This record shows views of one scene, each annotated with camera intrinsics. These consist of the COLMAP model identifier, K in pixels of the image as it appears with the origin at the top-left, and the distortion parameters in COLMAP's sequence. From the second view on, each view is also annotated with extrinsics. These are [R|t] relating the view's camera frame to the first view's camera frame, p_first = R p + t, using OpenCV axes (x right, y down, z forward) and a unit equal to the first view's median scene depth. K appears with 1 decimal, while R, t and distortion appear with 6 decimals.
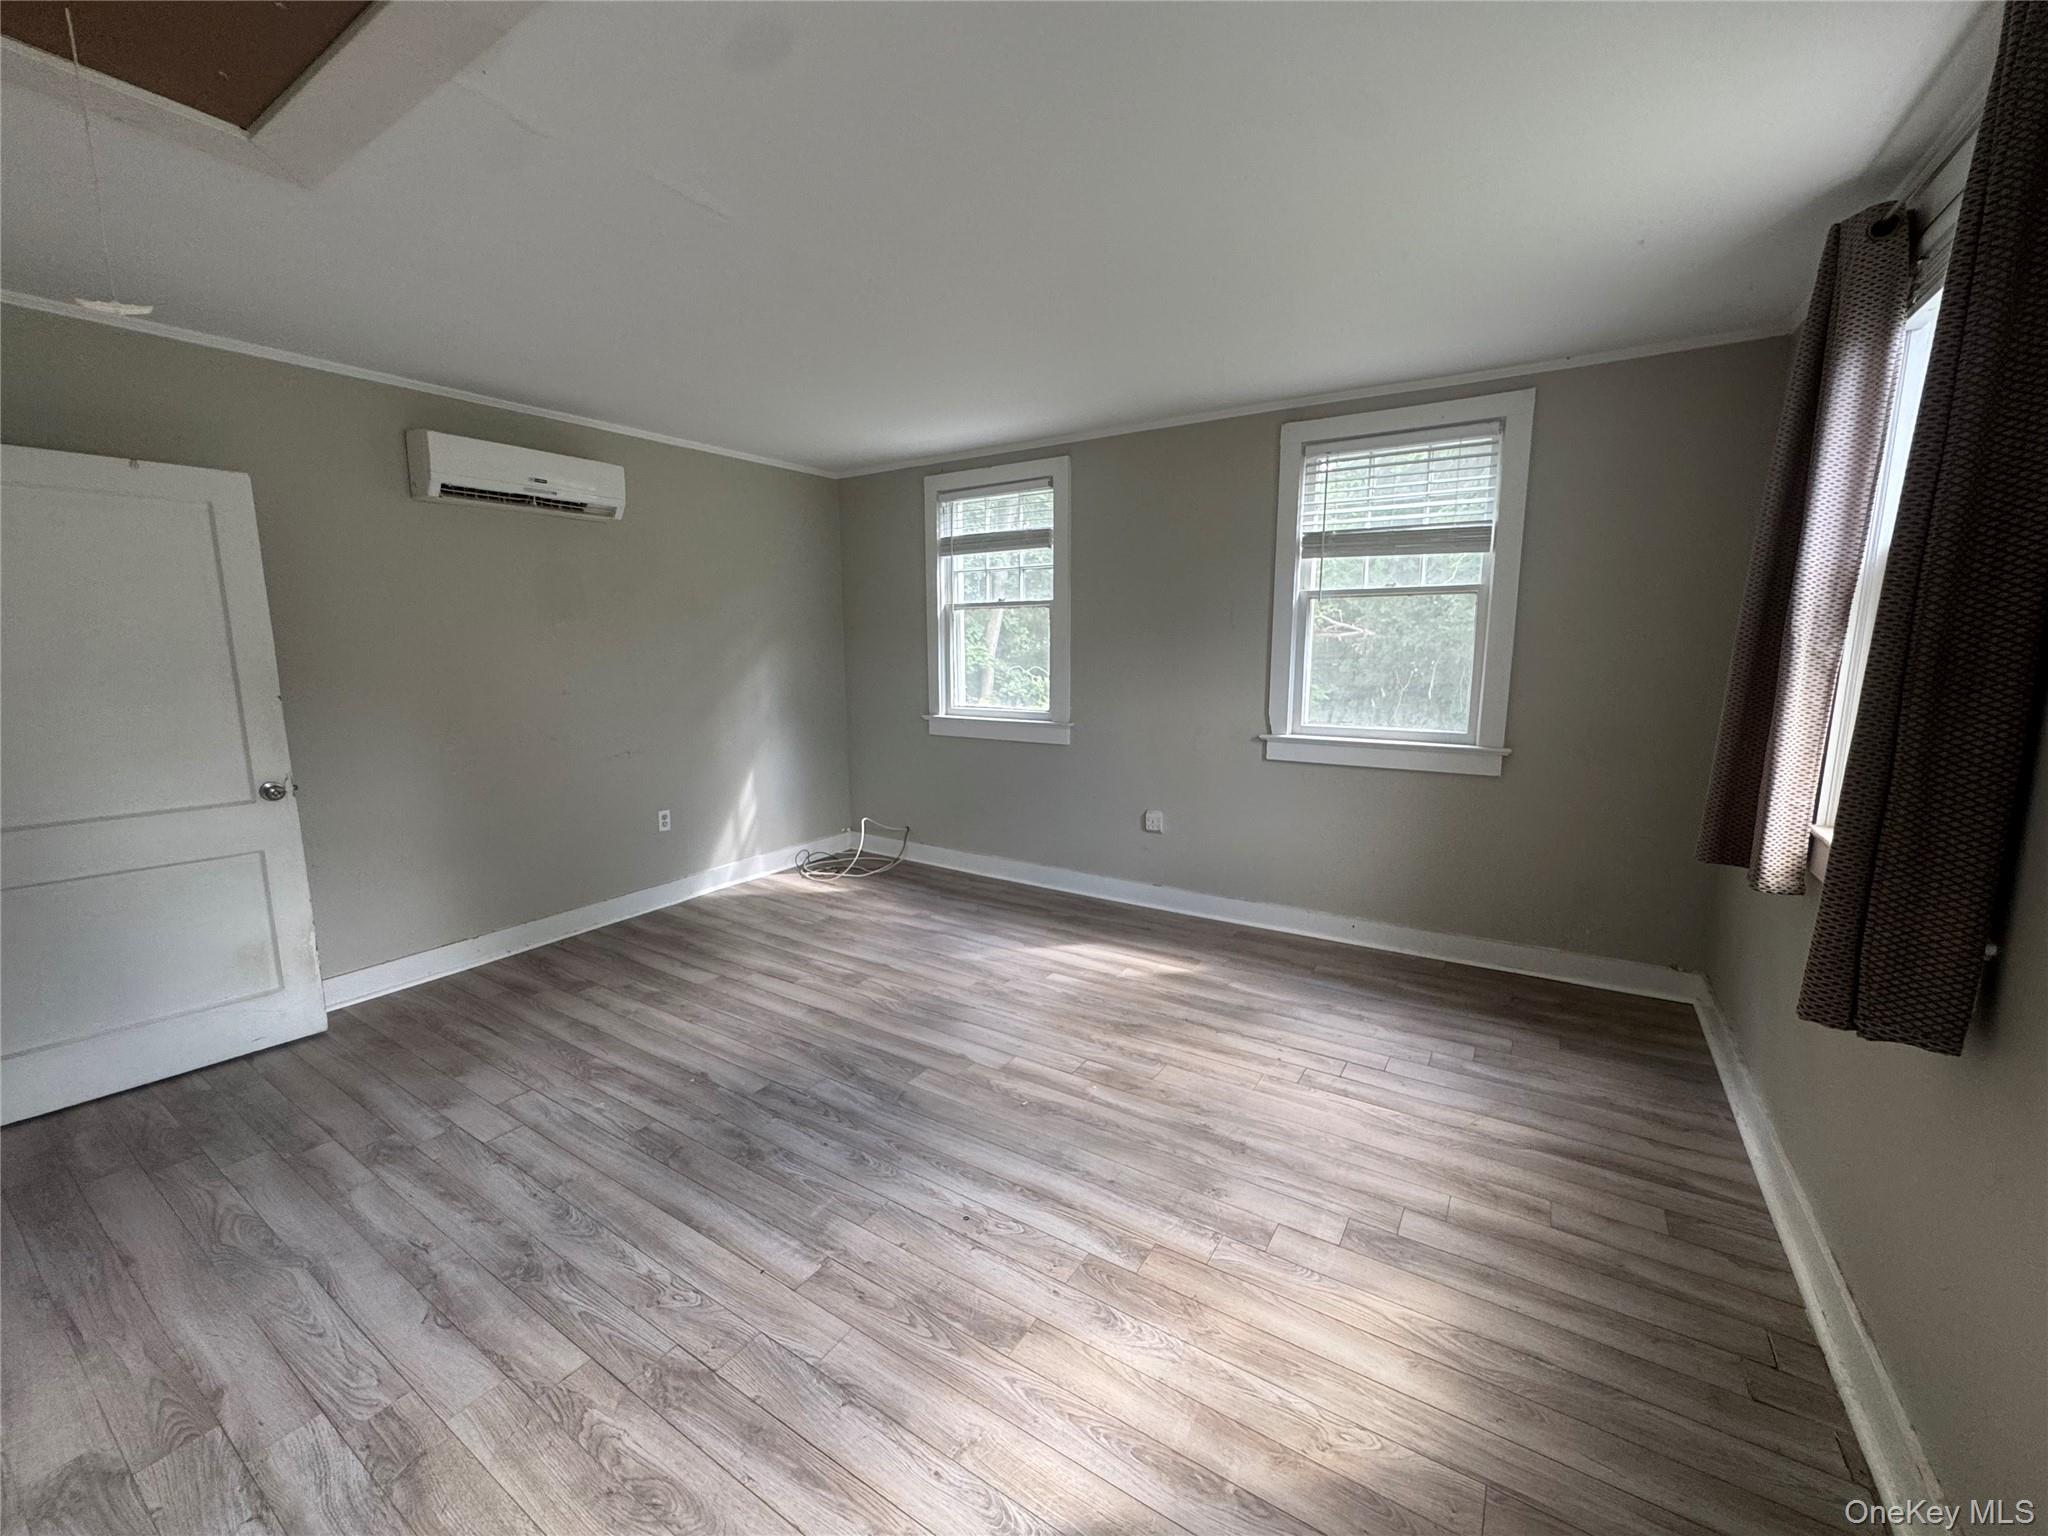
lens RADIAL K [[822.4, 0, 1024.0], [0, 822.4, 768.0], [0, 0, 1]] dist [0.001435, -0.000307]
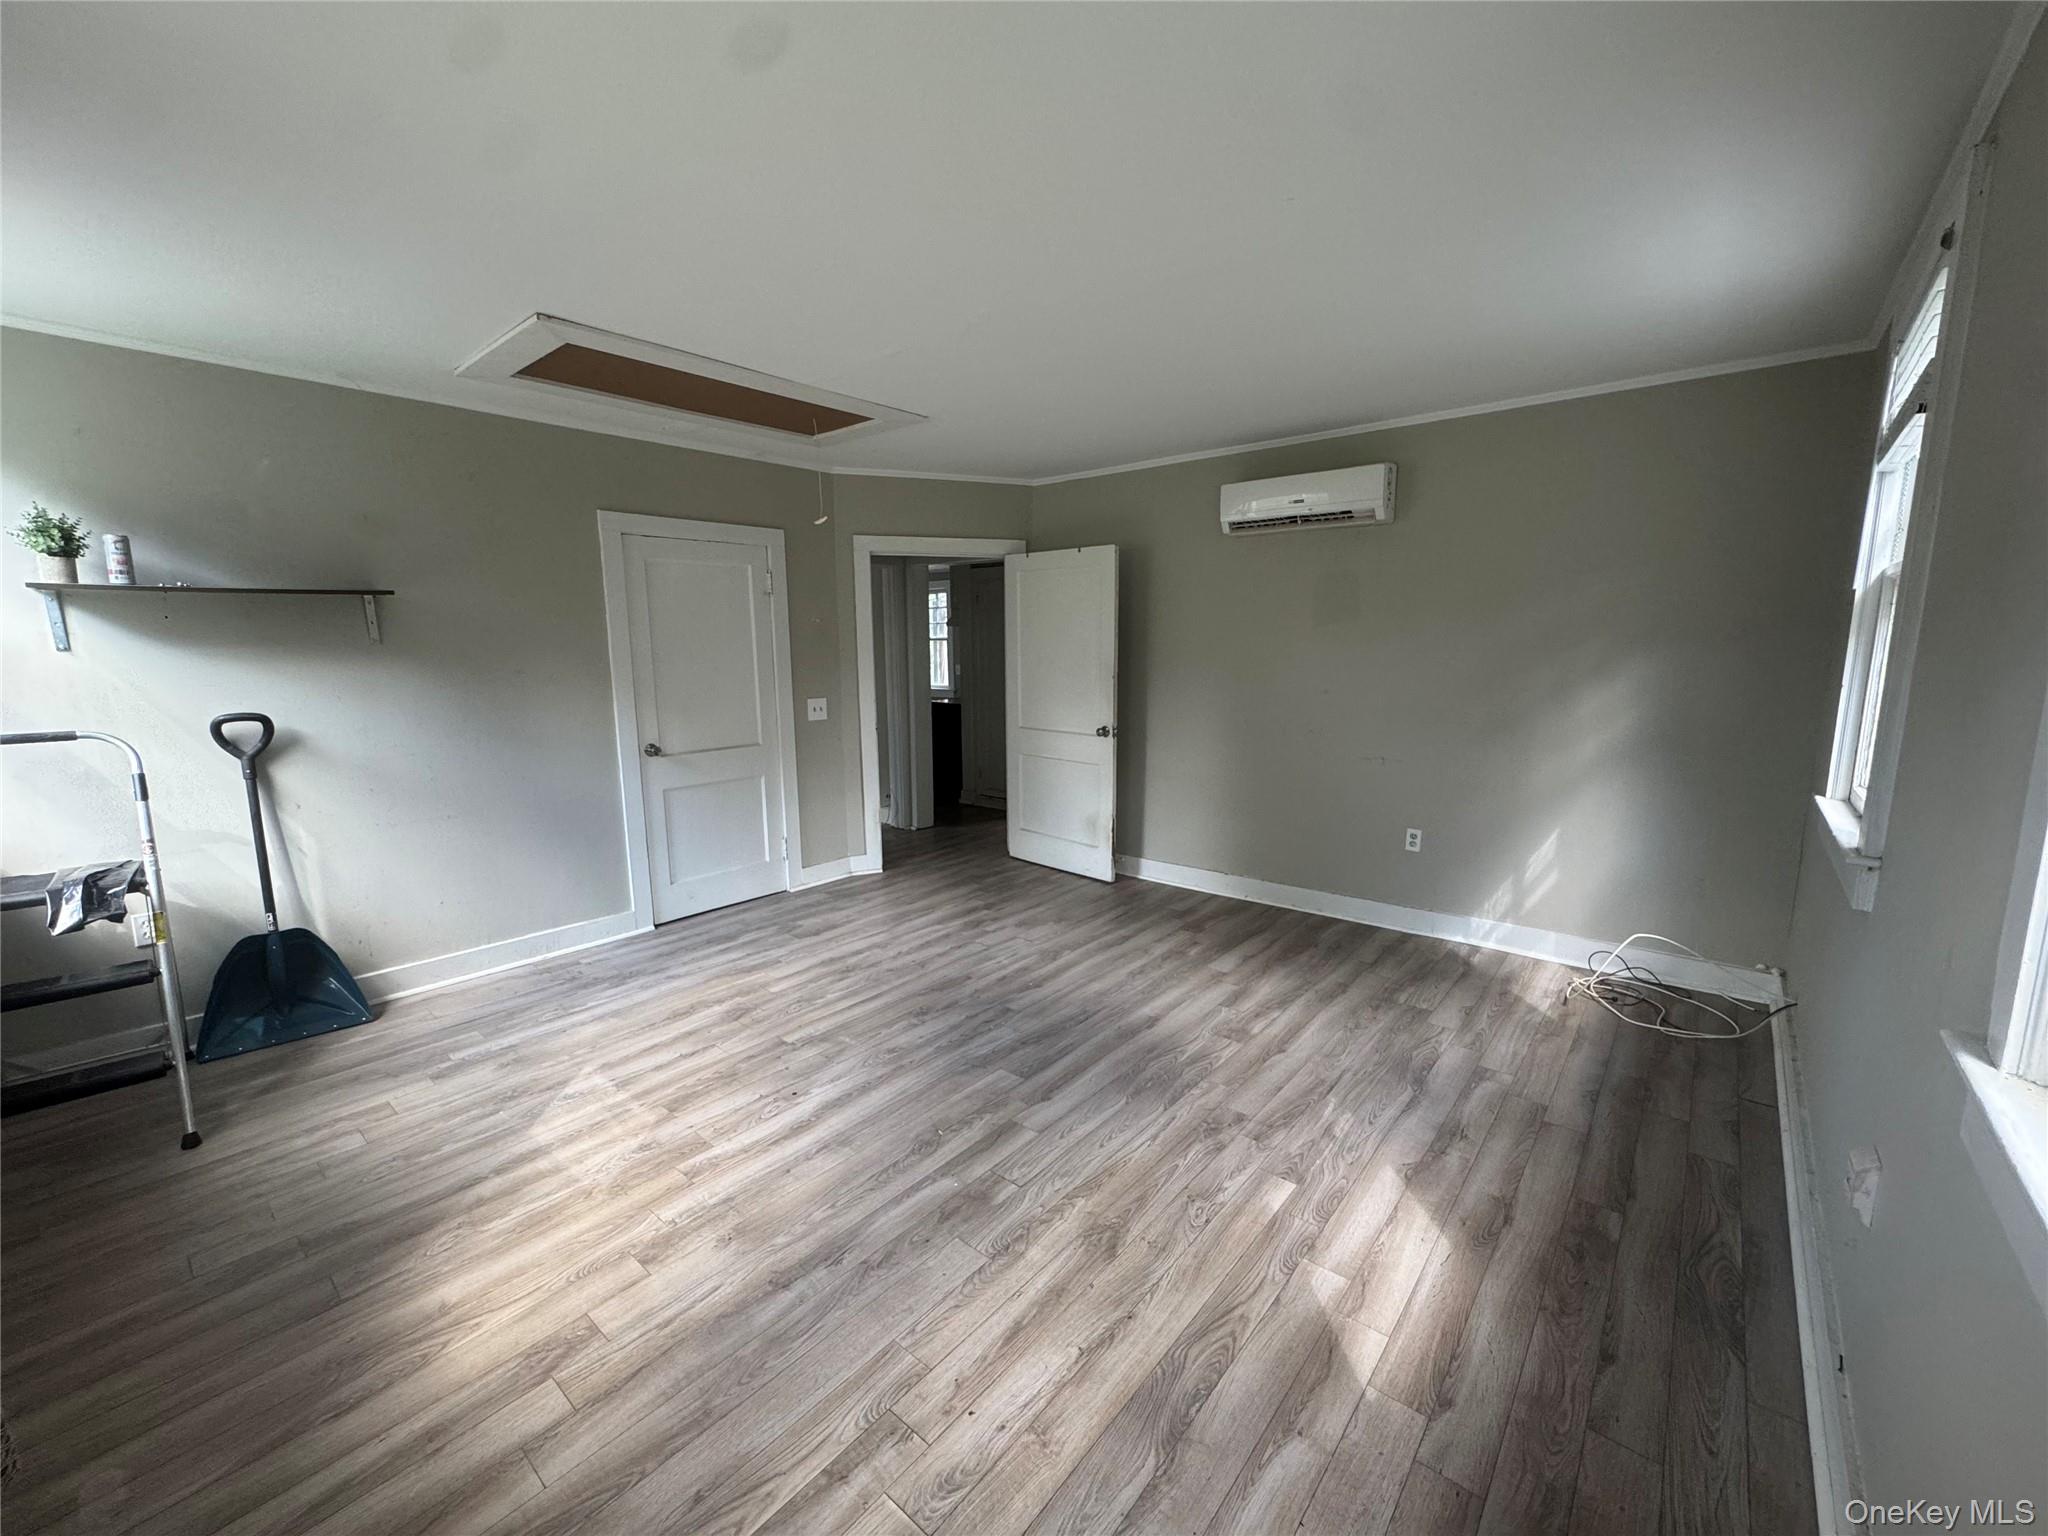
lens RADIAL K [[822.4, 0, 1024.0], [0, 822.4, 768.0], [0, 0, 1]] dist [0.001435, -0.000307]
pose [[-0.131154, 0.153097, -0.979469, 0.794345], [-0.150139, 0.973540, 0.172274, -0.168402], [0.979927, 0.169651, -0.104698, 1.040957]]
